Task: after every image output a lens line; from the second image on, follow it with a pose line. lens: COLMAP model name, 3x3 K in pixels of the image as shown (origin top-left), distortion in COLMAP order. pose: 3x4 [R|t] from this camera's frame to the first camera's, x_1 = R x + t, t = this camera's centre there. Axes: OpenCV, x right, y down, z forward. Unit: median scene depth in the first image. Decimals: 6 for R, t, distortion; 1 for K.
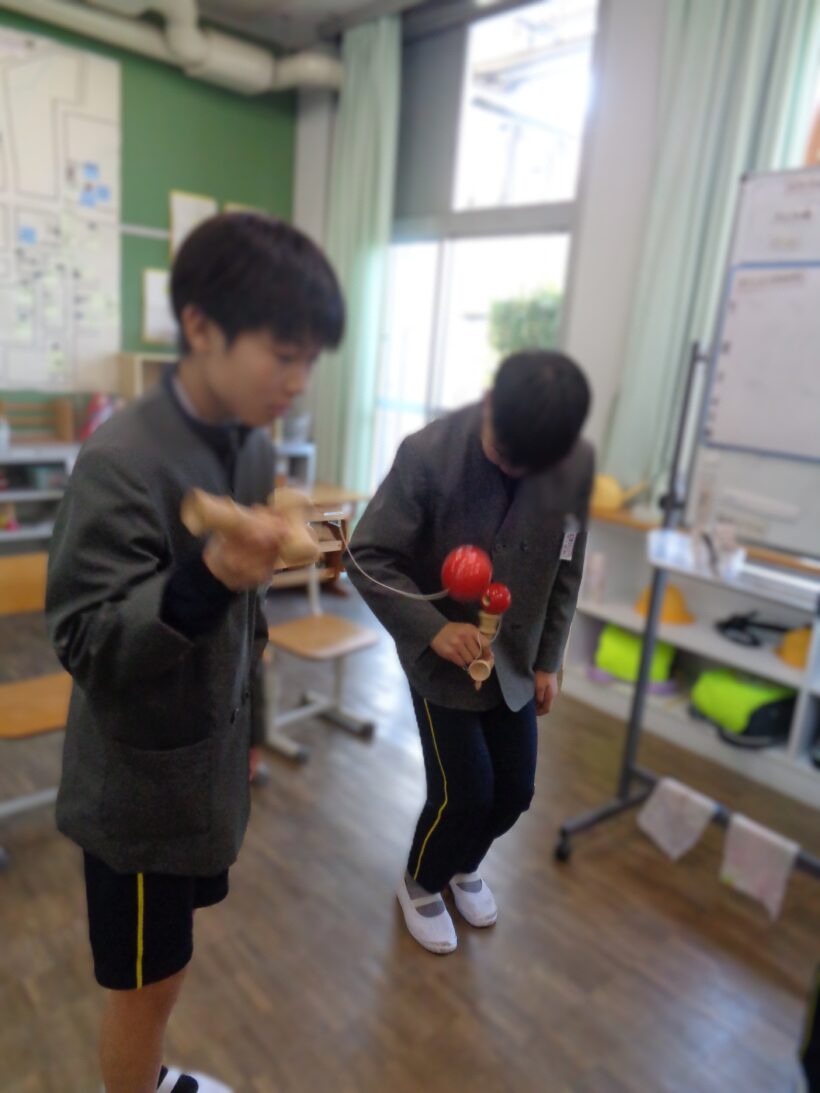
lens RADIAL K [[800.6, 0, 409.8], [0, 800.6, 548.0], [0, 0, 1]] dist [0.009375, 0.005640]
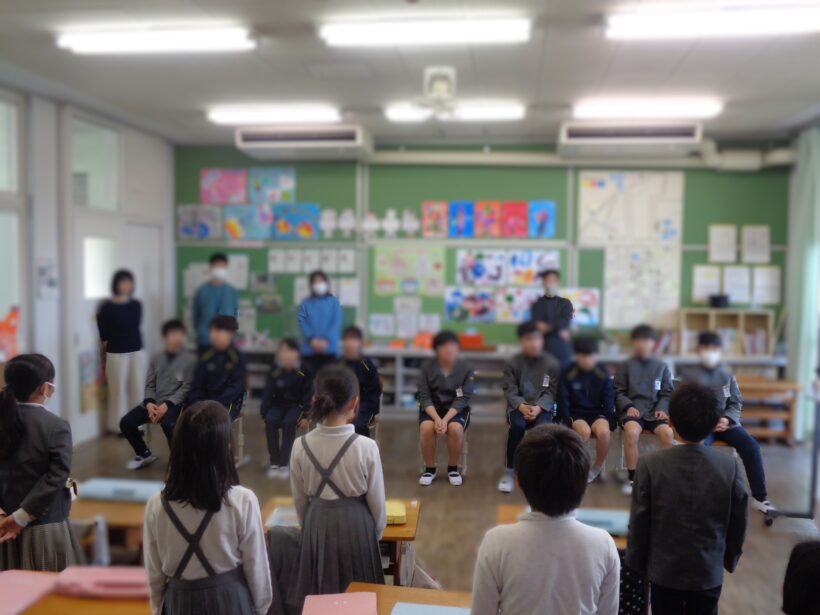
lens RADIAL K [[797.1, 0, 410.1], [0, 797.1, 307.6], [0, 0, 1]] dist [0.001603, 0.000000]
pose [[0.652852, -0.036783, -0.756592, 0.705828], [-0.142266, 0.975092, -0.170166, 0.181518], [0.744005, 0.218731, 0.631358, -0.728727]]
